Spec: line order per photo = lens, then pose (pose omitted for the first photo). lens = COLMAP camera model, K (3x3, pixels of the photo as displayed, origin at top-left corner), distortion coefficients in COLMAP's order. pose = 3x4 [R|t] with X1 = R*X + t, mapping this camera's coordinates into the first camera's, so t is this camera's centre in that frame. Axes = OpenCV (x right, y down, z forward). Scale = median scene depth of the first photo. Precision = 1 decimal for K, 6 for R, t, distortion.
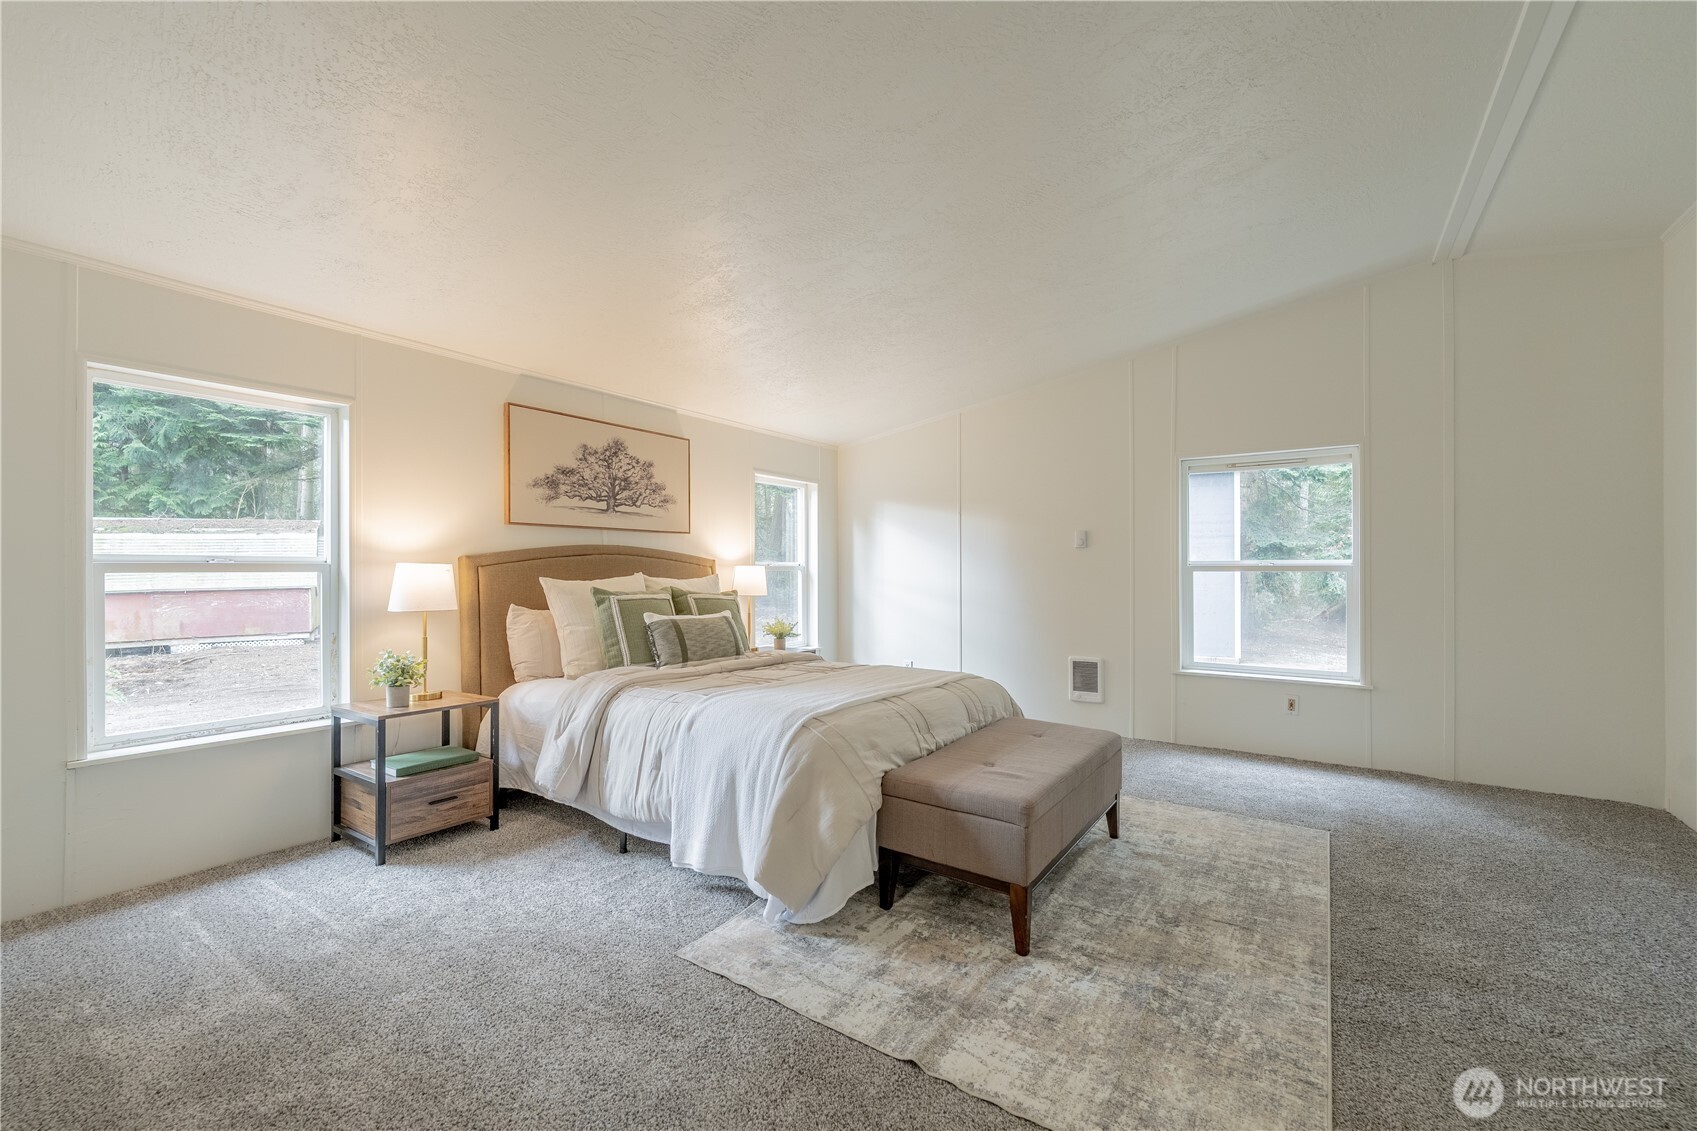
lens RADIAL K [[688.2, 0, 844.0], [0, 688.2, 564.8], [0, 0, 1]] dist [-0.002310, -0.000238]
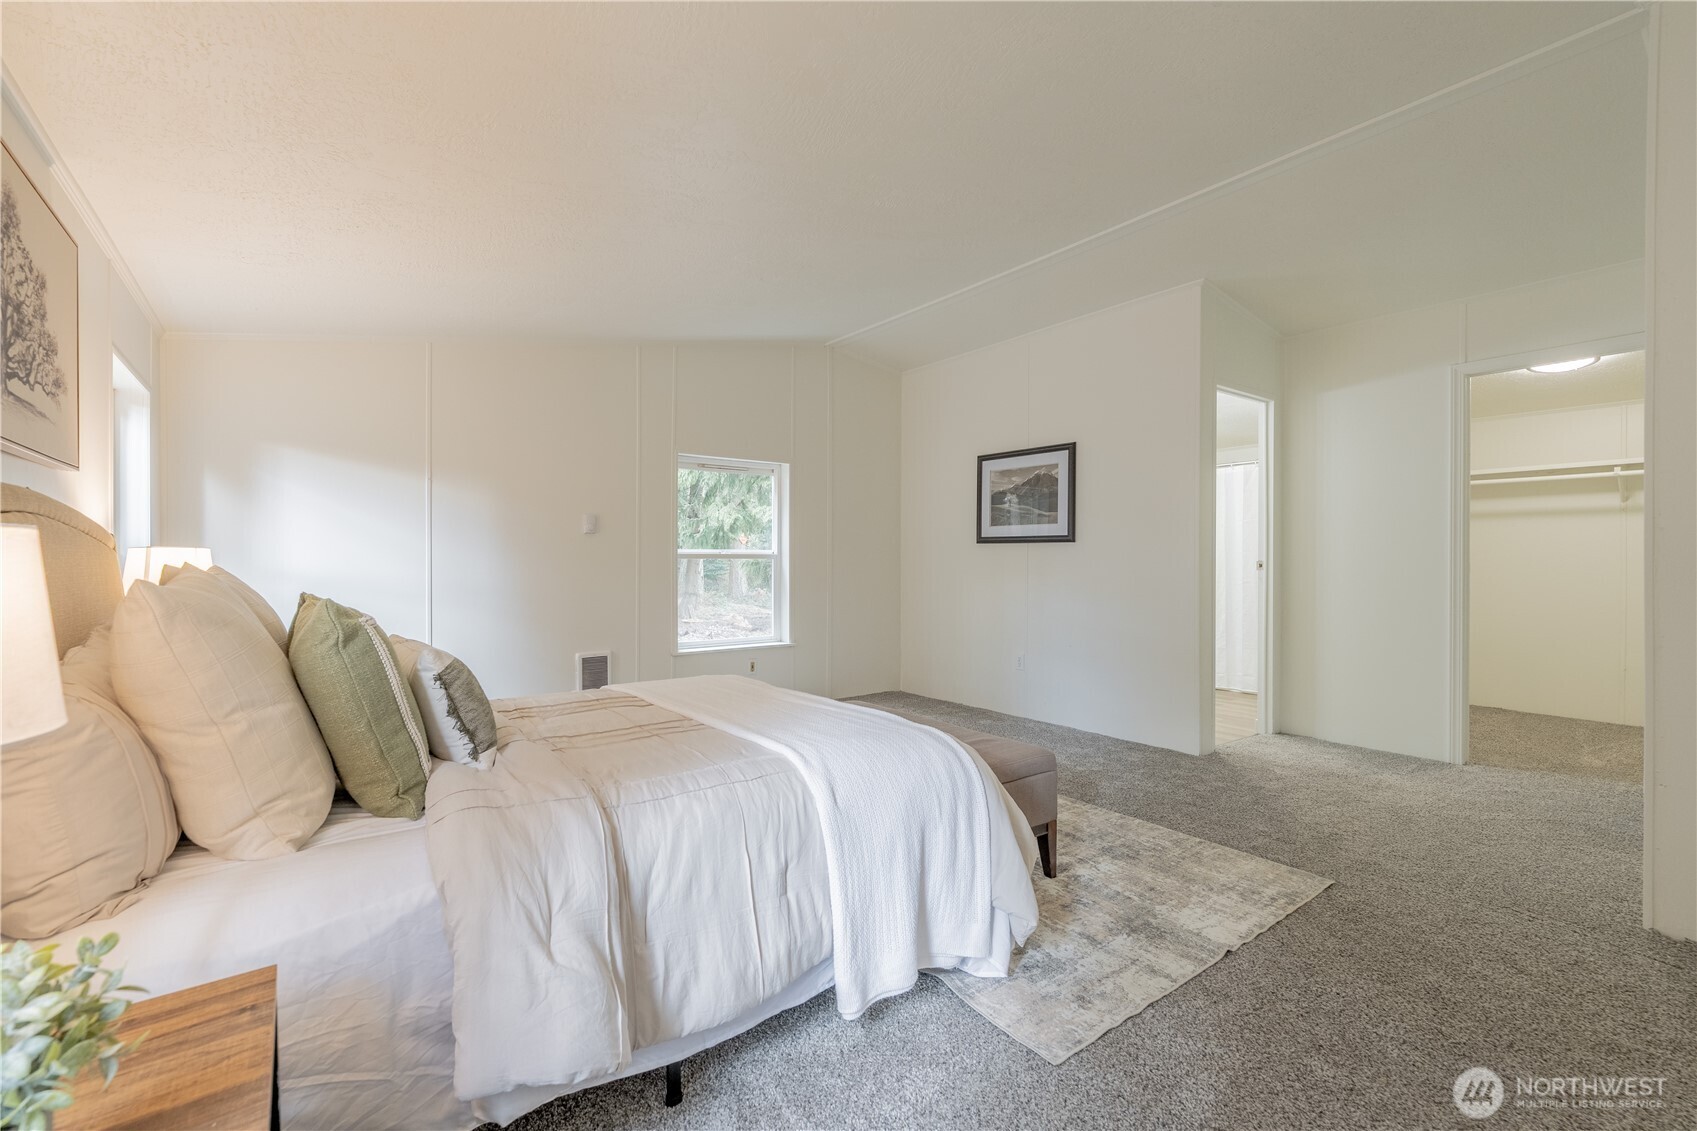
lens RADIAL K [[717.4, 0, 777.3], [0, 717.4, 558.9], [0, 0, 1]] dist [-0.000795, -0.000130]
pose [[0.359899, -0.000277, 0.932991, -0.557844], [-0.007428, 0.999967, 0.003162, 0.005128], [-0.932962, -0.008068, 0.359885, 0.515450]]
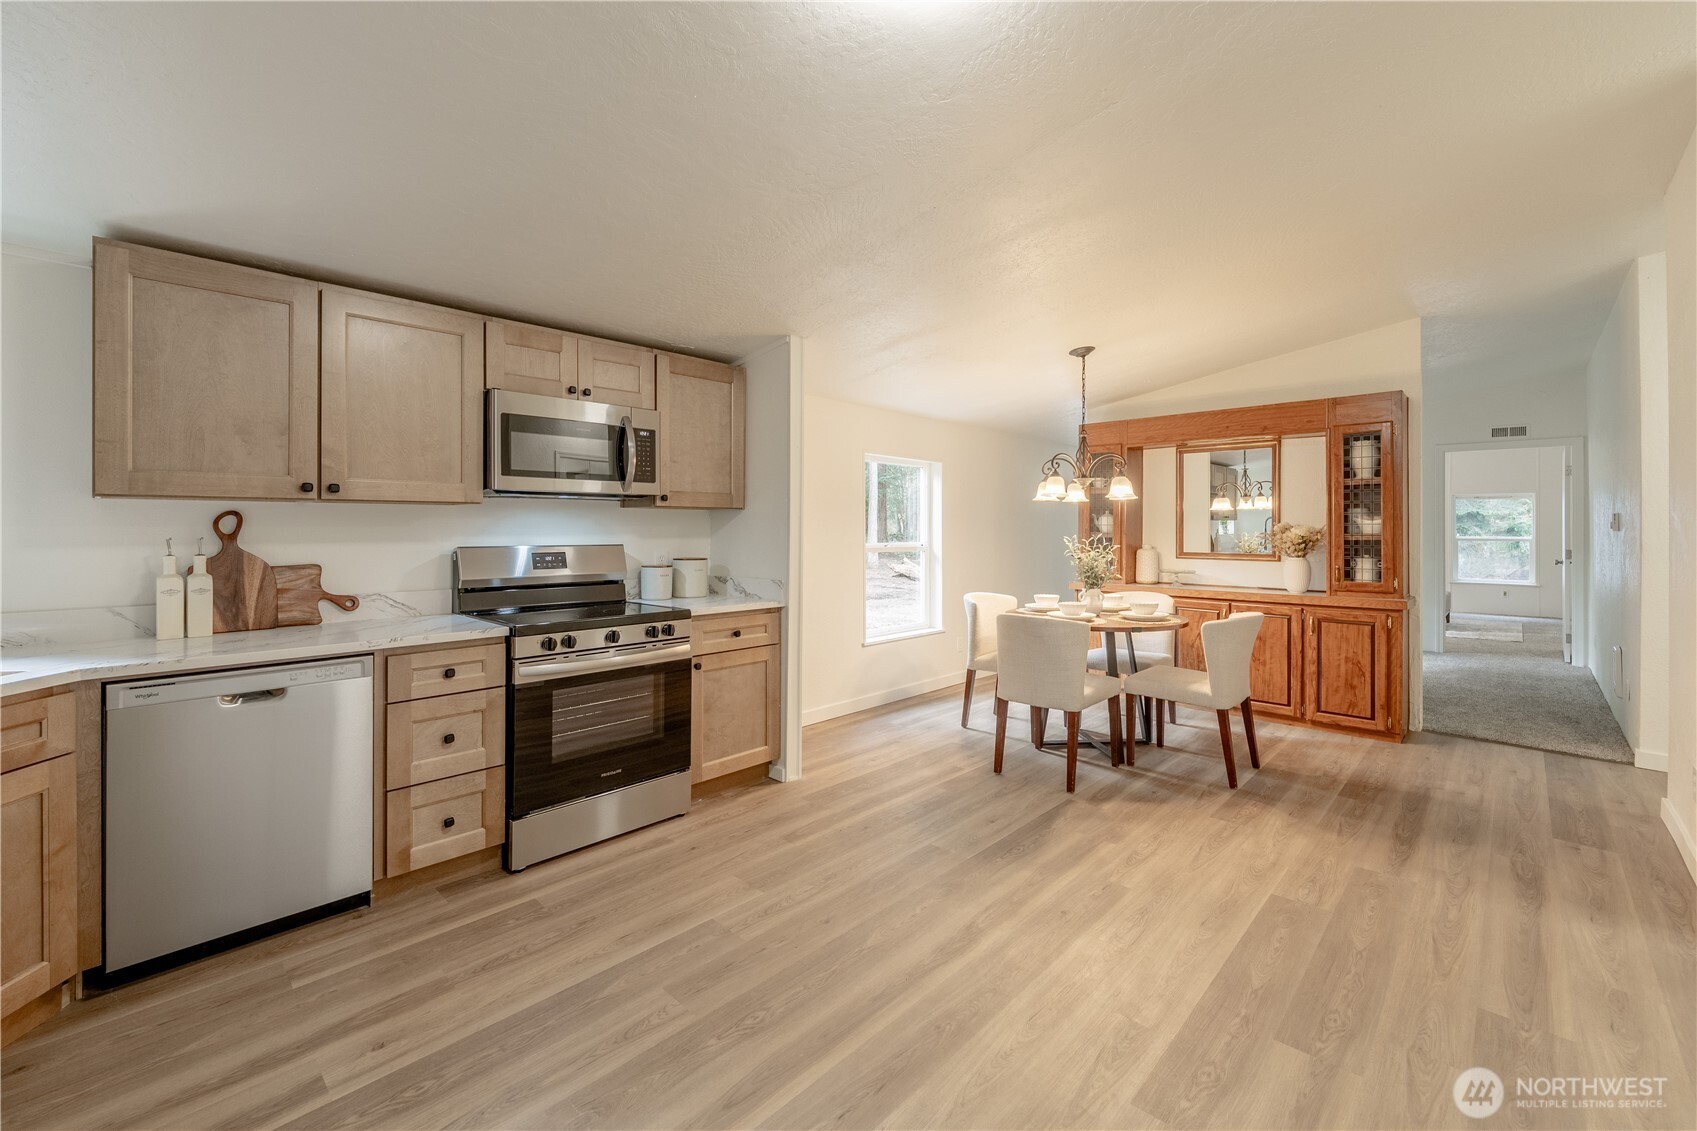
lens RADIAL K [[699.2, 0, 854.0], [0, 699.2, 535.3], [0, 0, 1]] dist [-0.000837, -0.000753]
pose [[0.989289, -0.004528, -0.145899, -1.407803], [0.006176, 0.999922, 0.010843, -0.057085], [0.145839, -0.011628, 0.989240, -1.979927]]
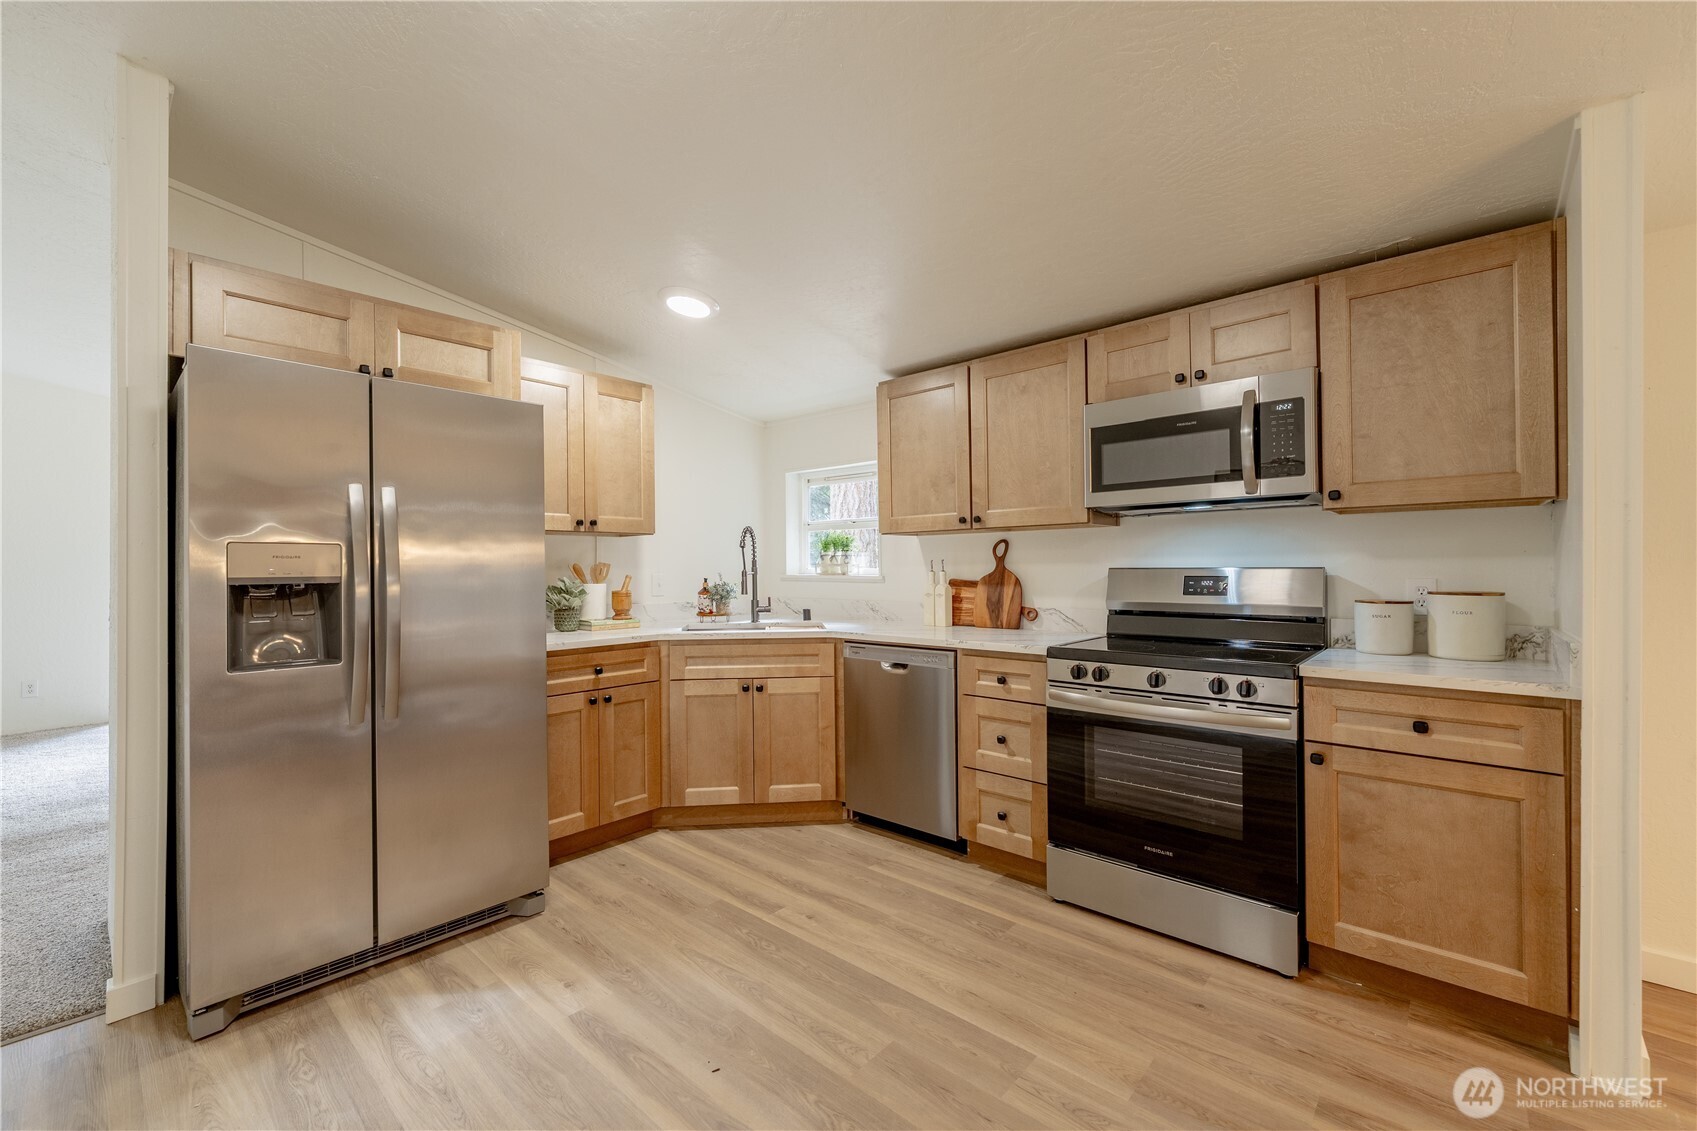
lens RADIAL K [[688.2, 0, 844.0], [0, 688.2, 564.8], [0, 0, 1]] dist [-0.002310, -0.000238]
pose [[-0.115689, -0.008422, -0.993250, -1.158821], [0.010214, 0.999901, -0.009668, -0.037288], [0.993233, -0.011263, -0.115592, -1.476107]]
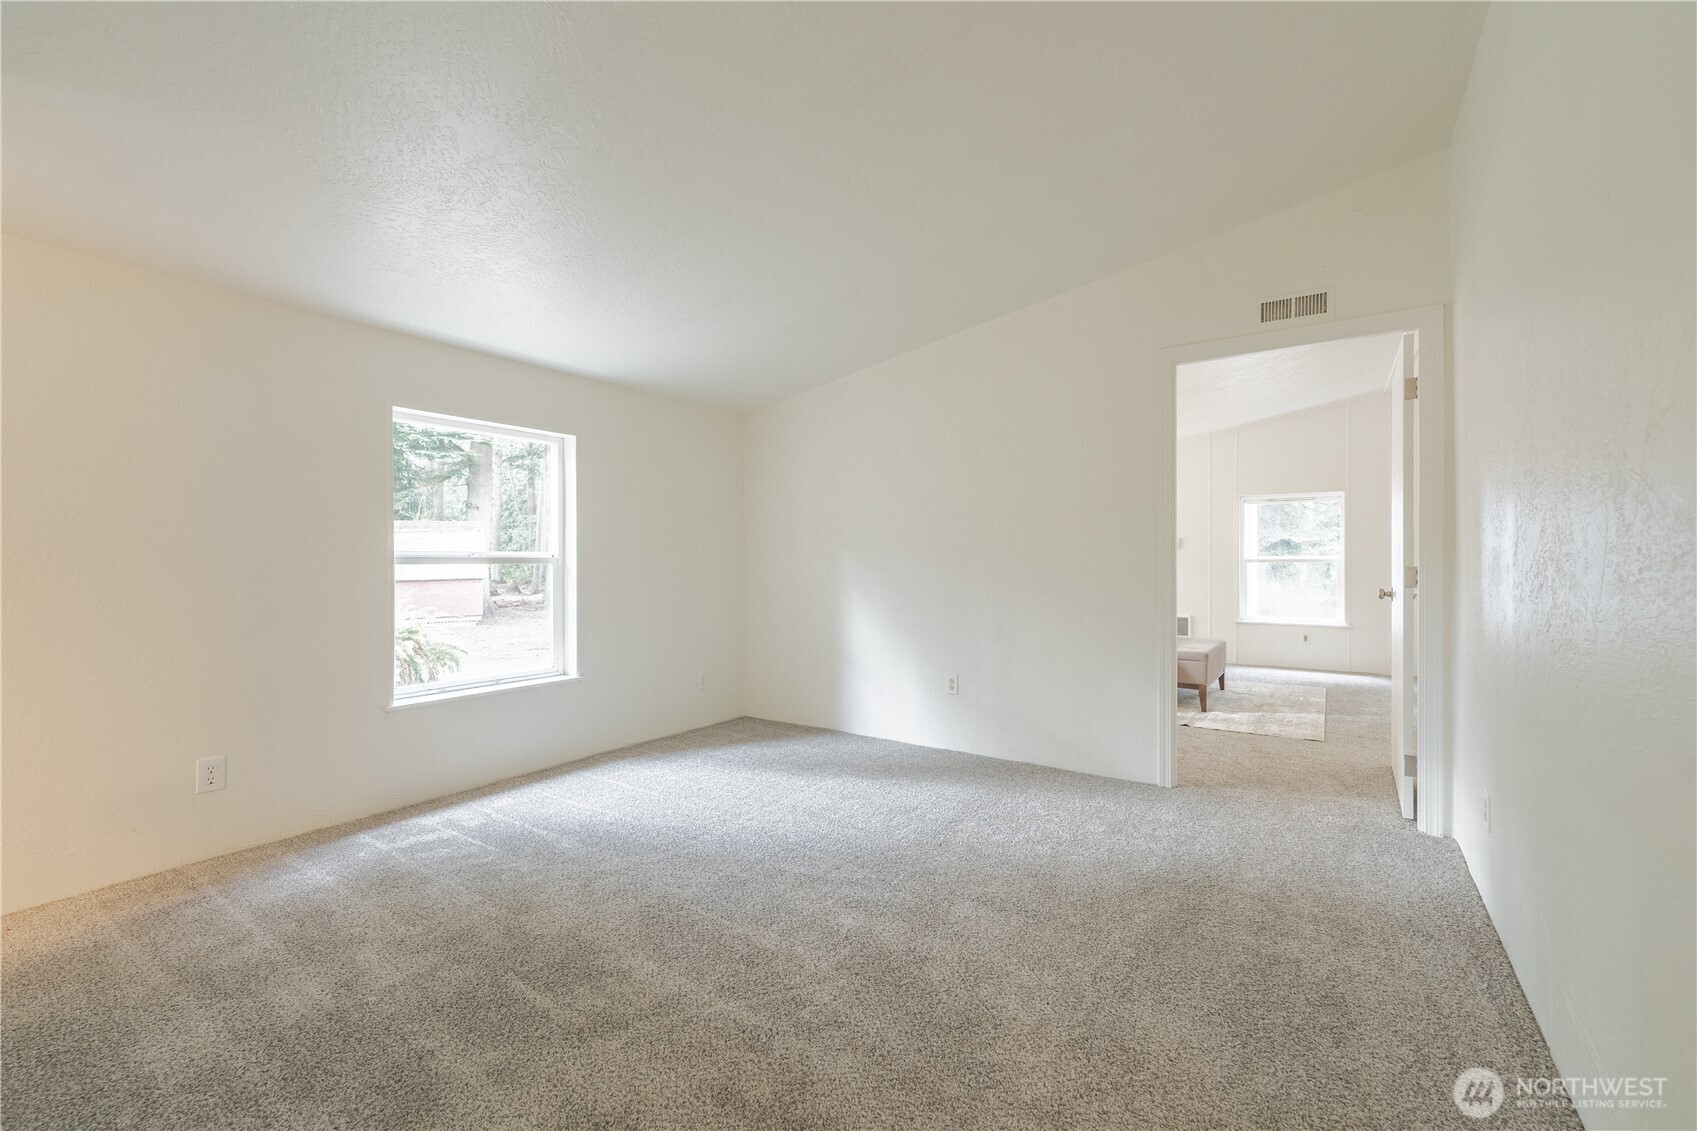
lens RADIAL K [[688.2, 0, 844.0], [0, 688.2, 564.8], [0, 0, 1]] dist [-0.002310, -0.000238]
pose [[0.999995, -0.001372, -0.002860, -0.543856], [0.001401, 0.999949, 0.010002, -0.003161], [0.002846, -0.010006, 0.999946, -0.787677]]
